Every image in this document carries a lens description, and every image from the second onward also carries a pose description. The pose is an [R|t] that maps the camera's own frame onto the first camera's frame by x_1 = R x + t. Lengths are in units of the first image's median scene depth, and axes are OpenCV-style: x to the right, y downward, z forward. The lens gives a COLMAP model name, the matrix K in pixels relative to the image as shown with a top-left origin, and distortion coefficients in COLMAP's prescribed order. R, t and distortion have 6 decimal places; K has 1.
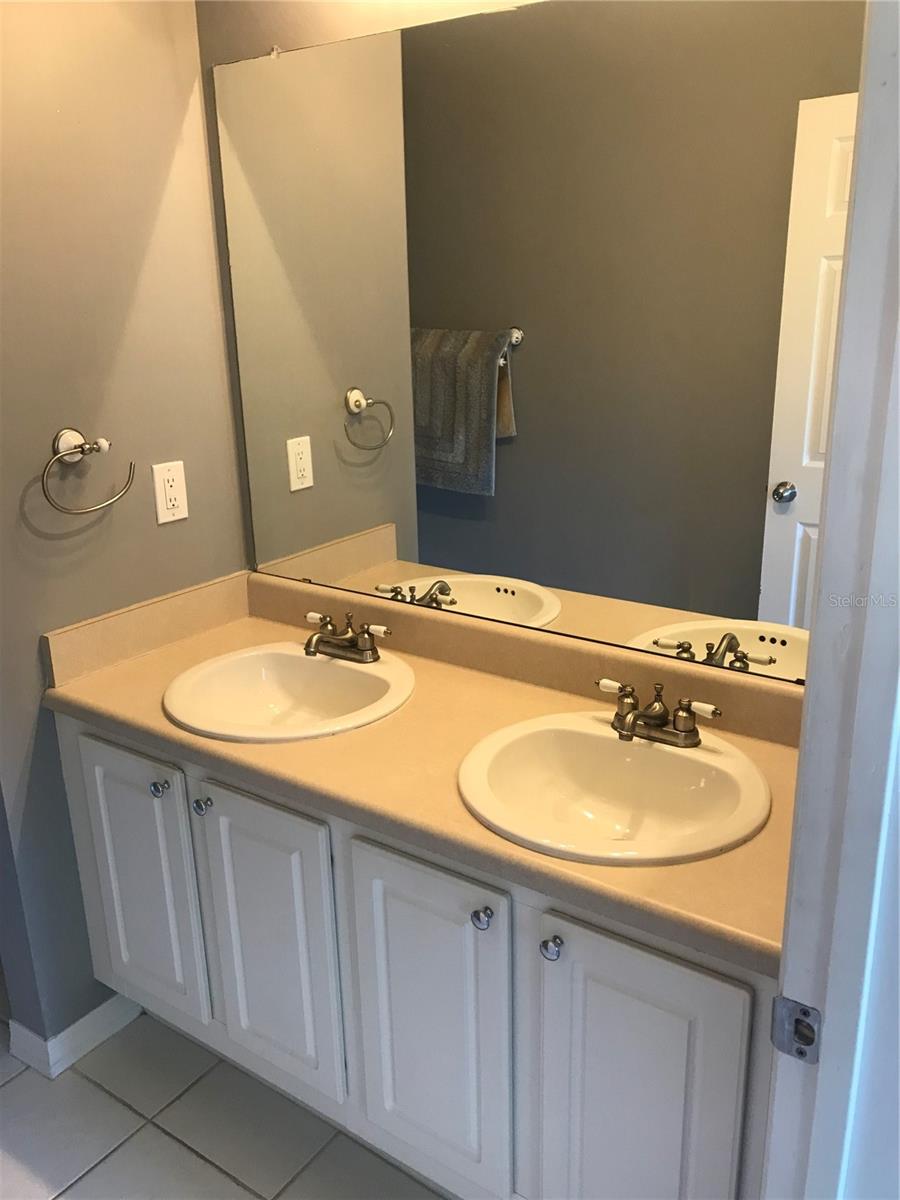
lens RADIAL K [[963.1, 0, 450.0], [0, 963.1, 600.0], [0, 0, 1]] dist [0.005402, 0.007106]
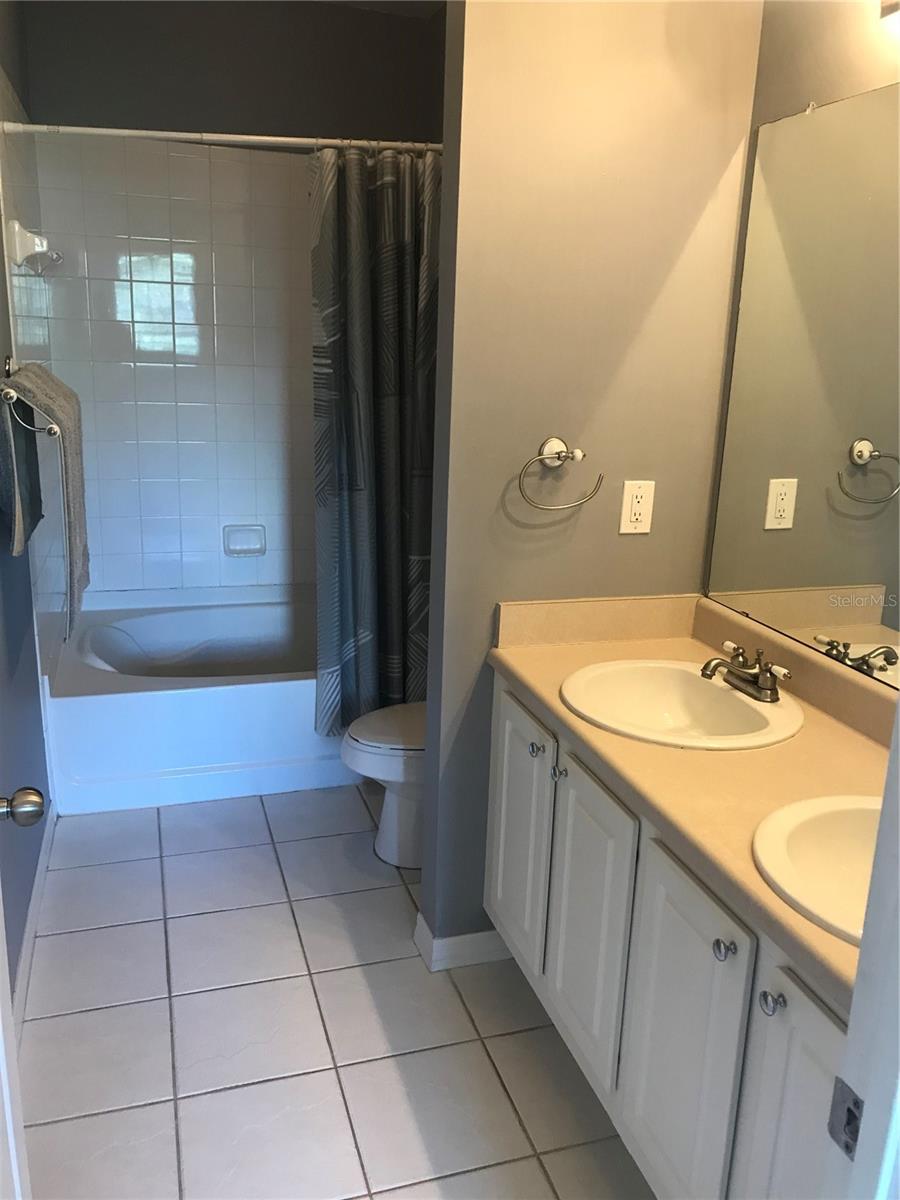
lens RADIAL K [[971.6, 0, 450.0], [0, 971.6, 600.0], [0, 0, 1]] dist [0.010577, 0.005497]
pose [[0.784108, 0.207261, -0.584993, 0.224680], [-0.237779, 0.970990, 0.025306, 0.014838], [0.573268, 0.119256, 0.810643, -0.015829]]
